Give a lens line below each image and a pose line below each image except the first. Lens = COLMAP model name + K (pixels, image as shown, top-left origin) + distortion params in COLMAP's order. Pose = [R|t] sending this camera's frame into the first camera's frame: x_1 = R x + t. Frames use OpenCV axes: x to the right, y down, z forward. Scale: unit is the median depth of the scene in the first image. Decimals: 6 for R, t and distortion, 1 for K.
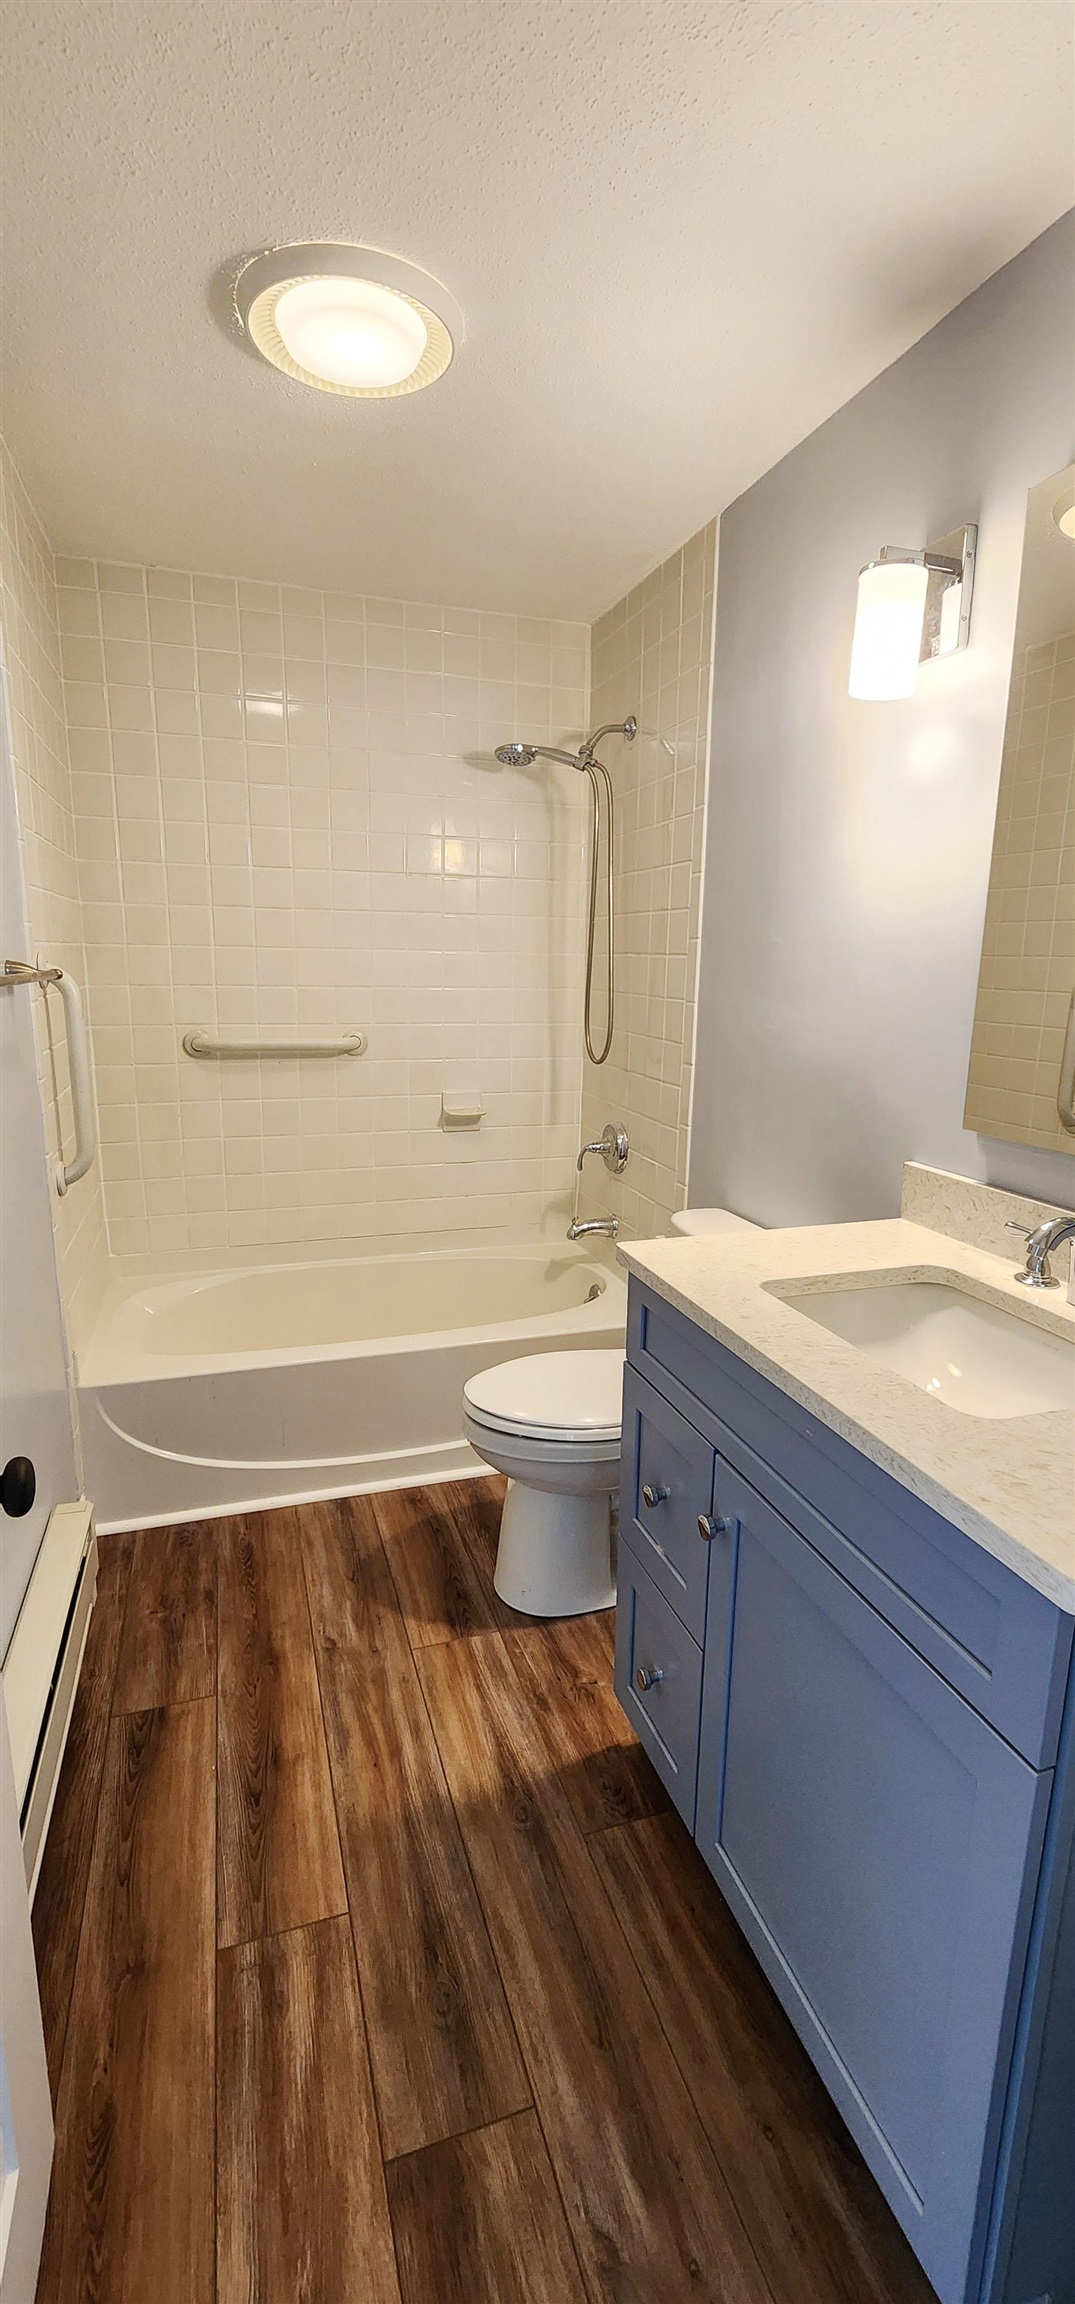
lens RADIAL K [[945.2, 0, 540.4], [0, 945.2, 1155.2], [0, 0, 1]] dist [-0.002050, 0.000121]
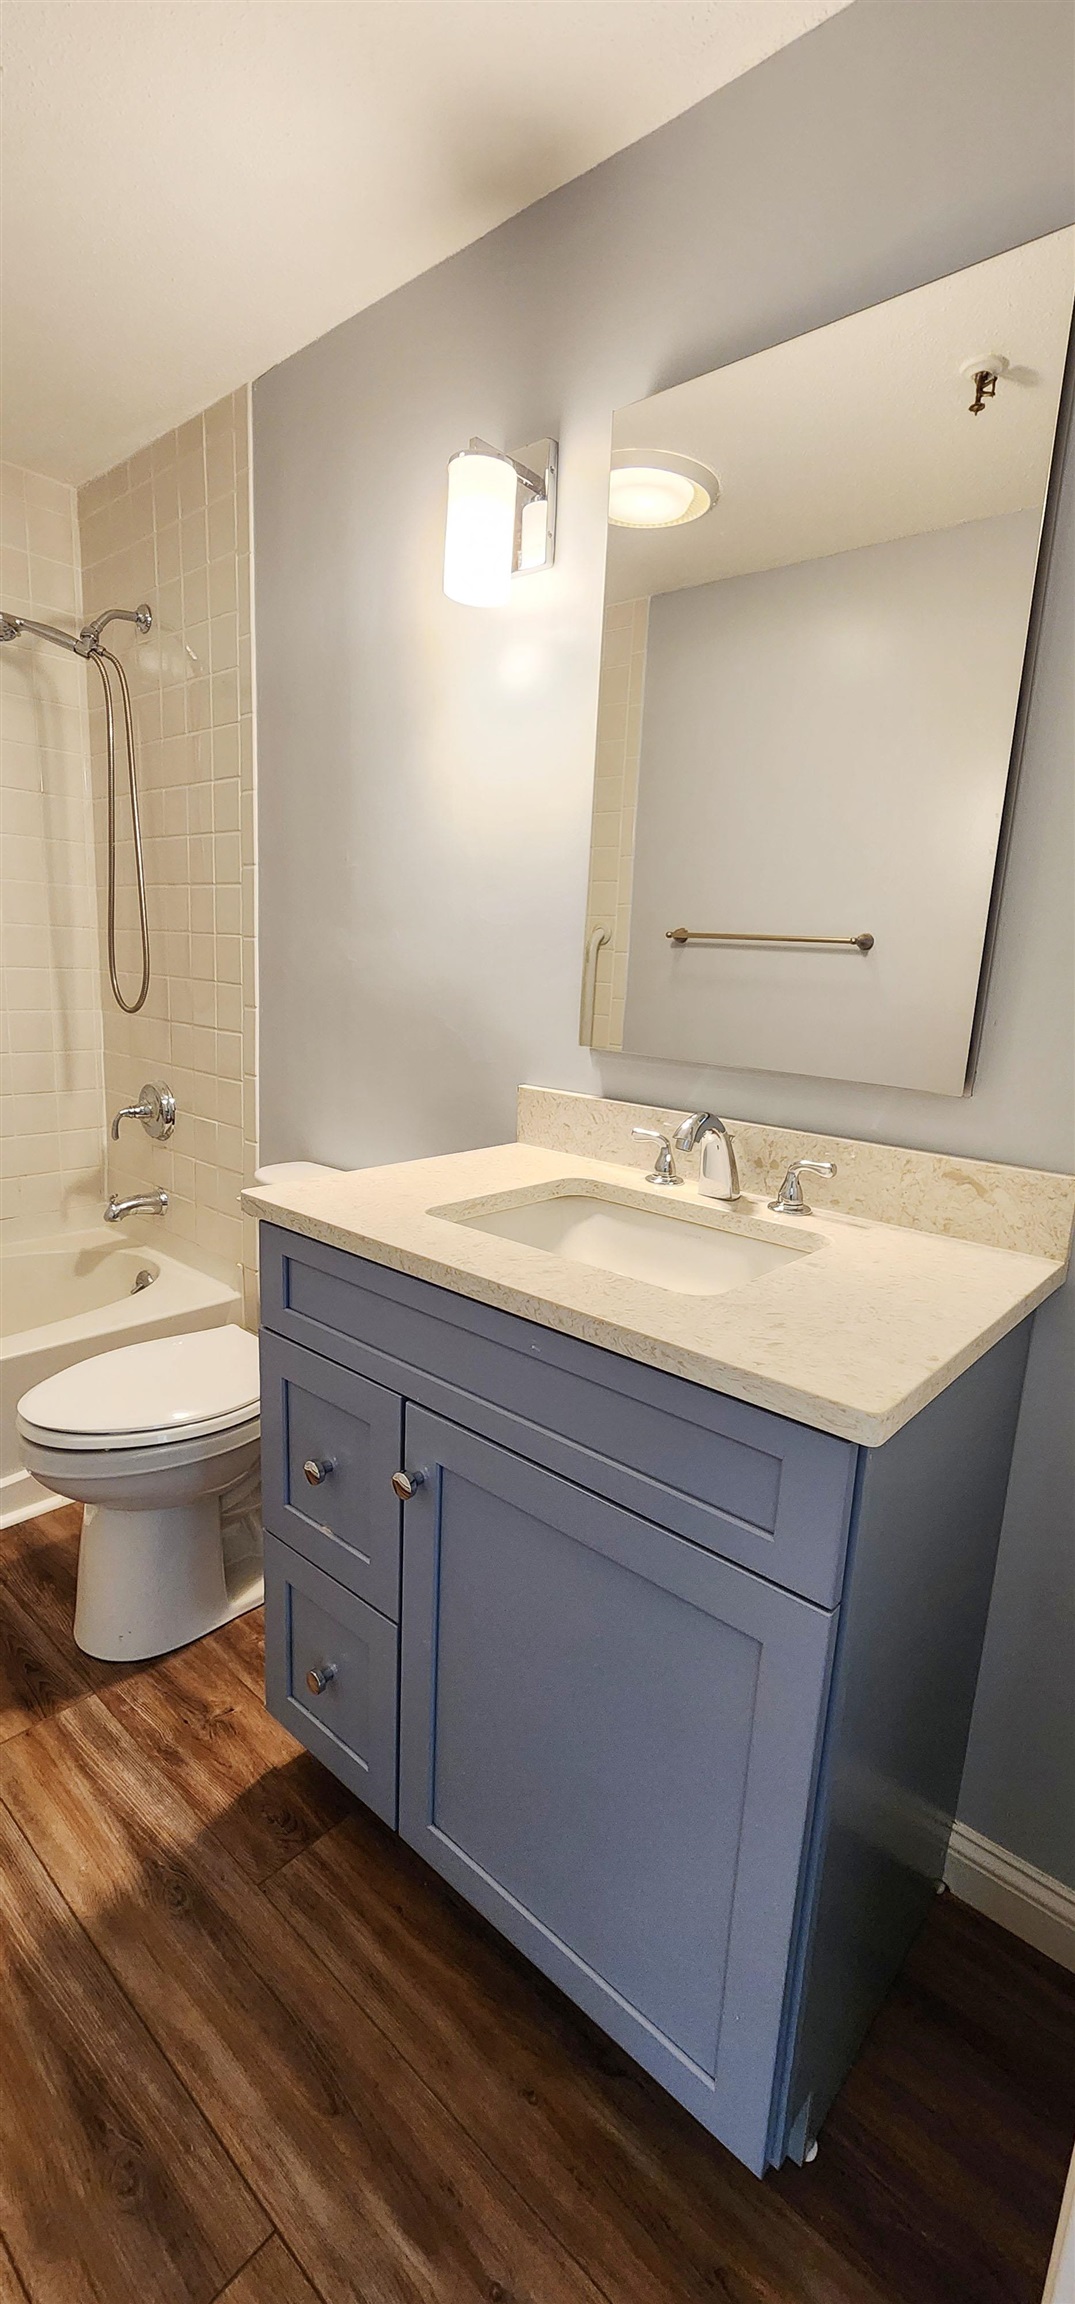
lens RADIAL K [[945.2, 0, 540.4], [0, 945.2, 1155.2], [0, 0, 1]] dist [-0.002050, 0.000121]
pose [[0.861789, -0.077876, 0.501254, -0.107355], [0.068600, 0.996960, 0.036948, 0.047707], [-0.502607, 0.002545, 0.864511, 0.130114]]
